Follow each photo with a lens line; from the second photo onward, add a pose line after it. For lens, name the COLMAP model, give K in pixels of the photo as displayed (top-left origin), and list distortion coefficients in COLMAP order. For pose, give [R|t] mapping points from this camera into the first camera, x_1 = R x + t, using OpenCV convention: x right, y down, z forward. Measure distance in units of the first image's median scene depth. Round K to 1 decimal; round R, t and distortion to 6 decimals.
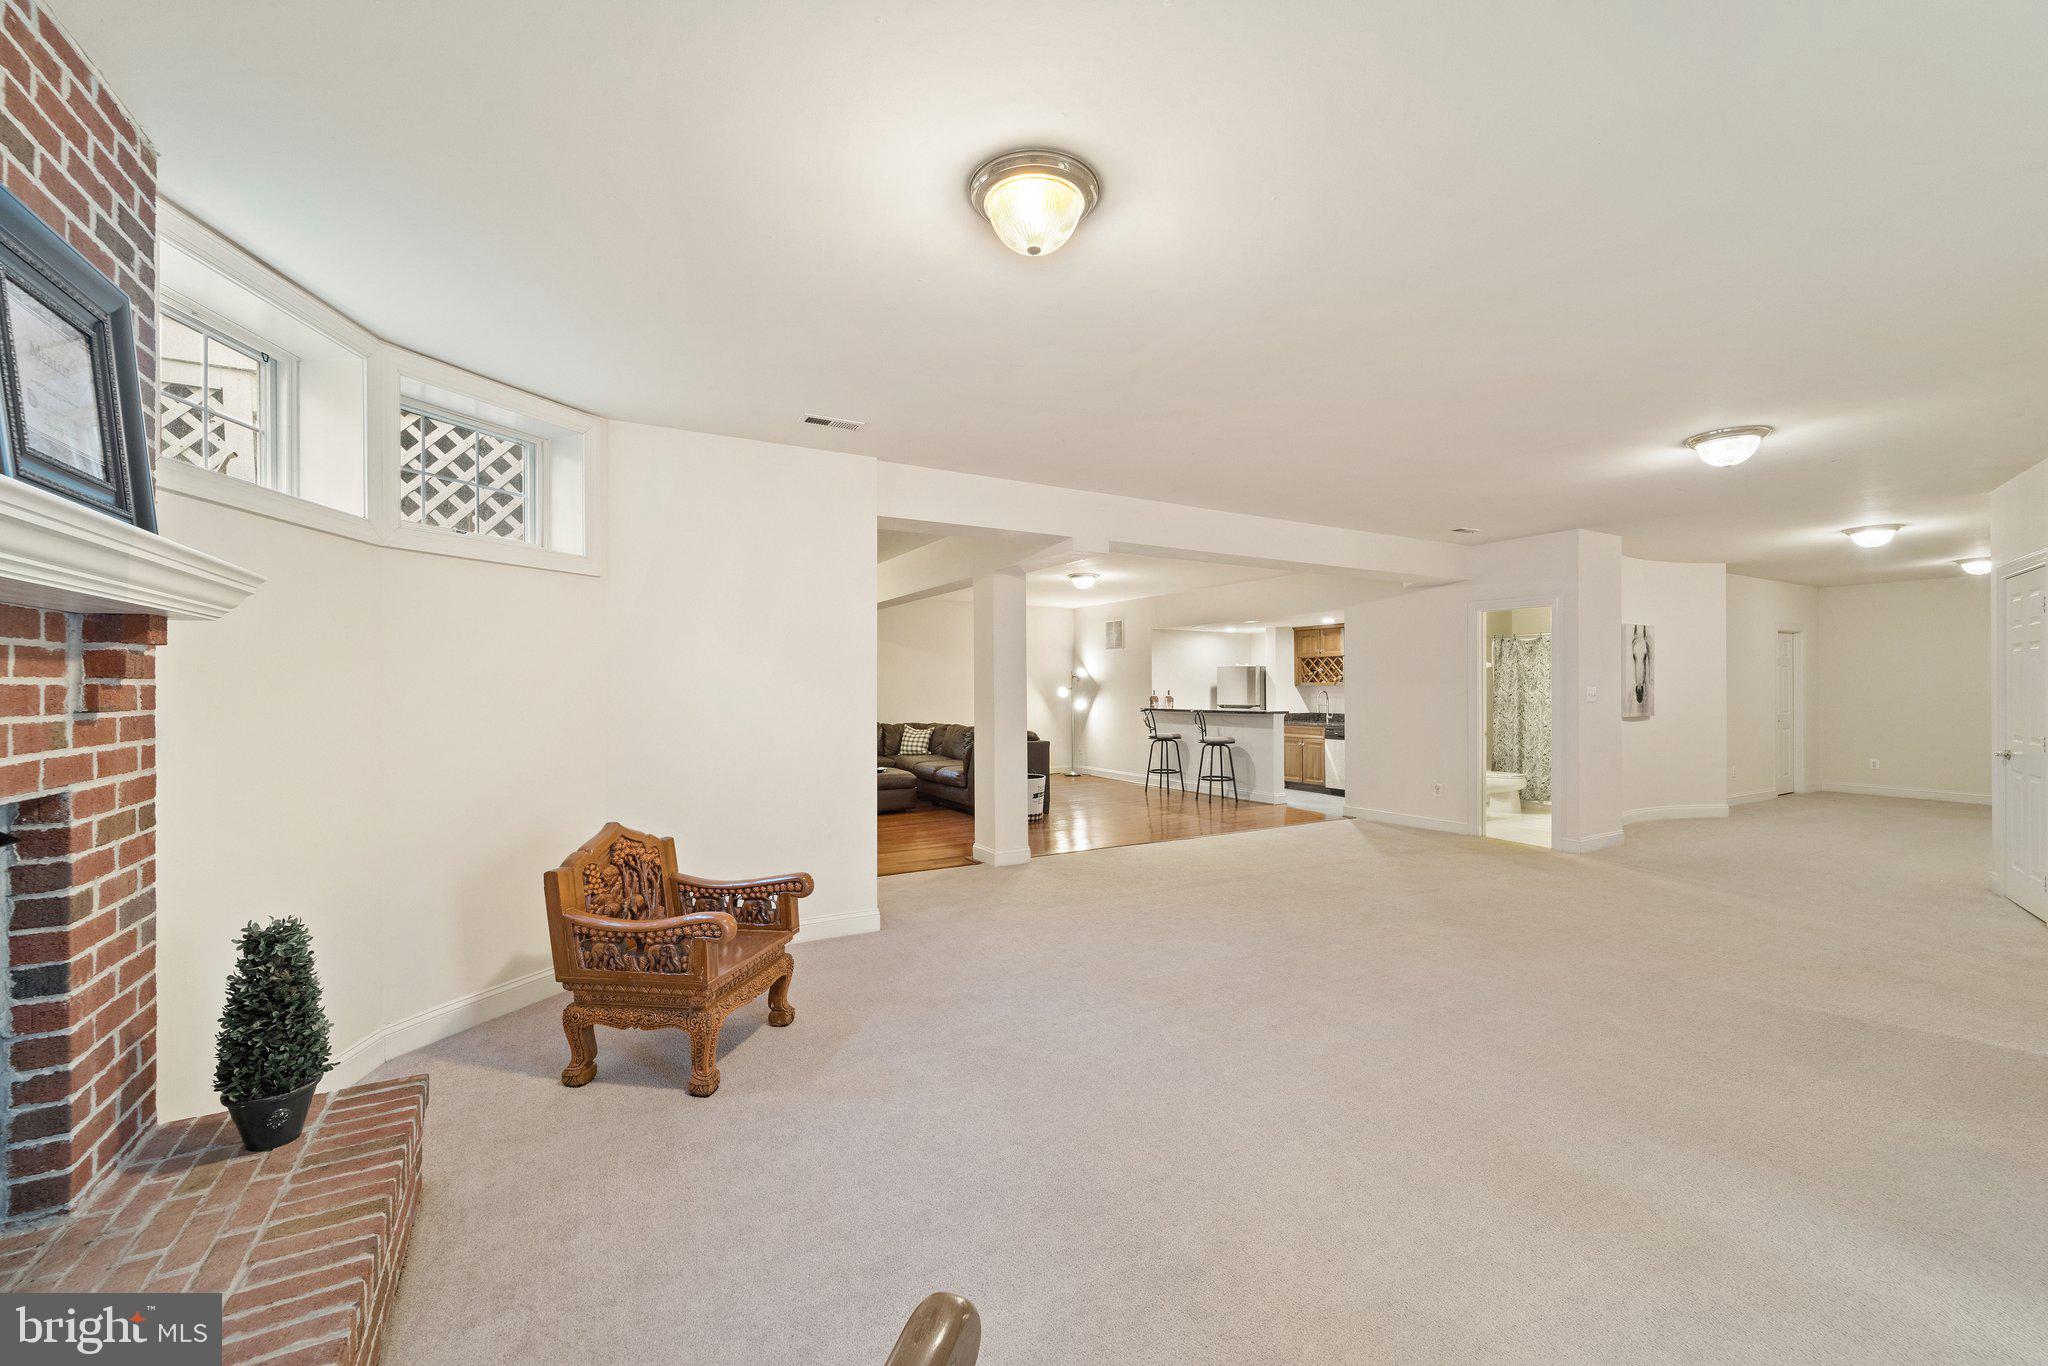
lens RADIAL K [[820.0, 0, 1033.1], [0, 820.0, 676.1], [0, 0, 1]] dist [0.000764, -0.000377]
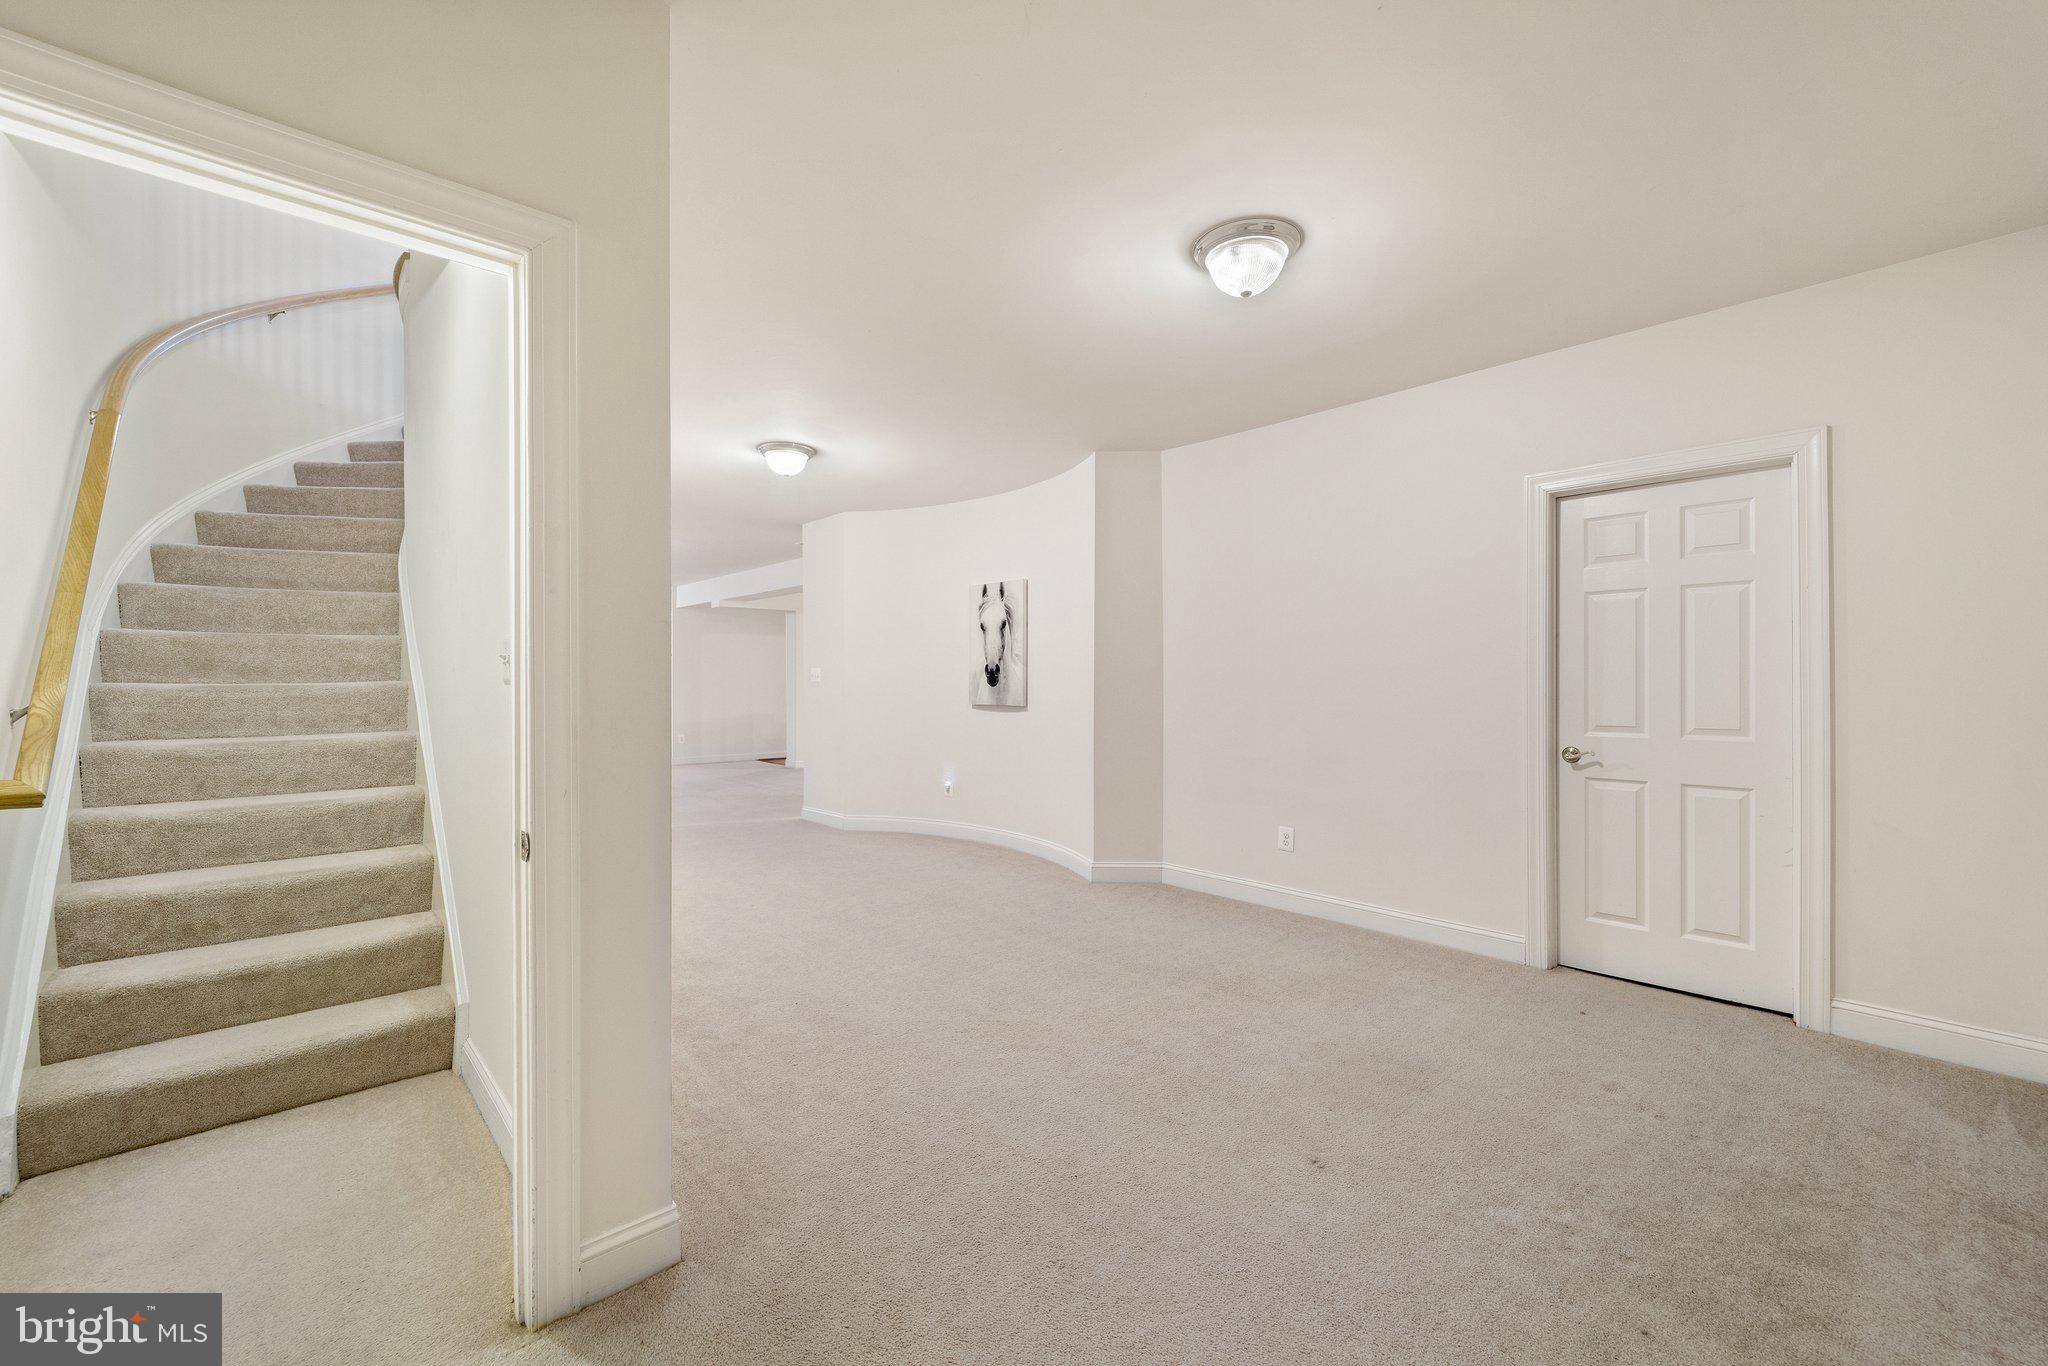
lens RADIAL K [[820.0, 0, 1023.9], [0, 820.0, 682.9], [0, 0, 1]] dist [0.000764, -0.000377]
pose [[0.213062, 0.001328, -0.977038, 1.481710], [0.012259, 0.999917, 0.004032, 0.026236], [0.976962, -0.012837, 0.213028, 0.866430]]
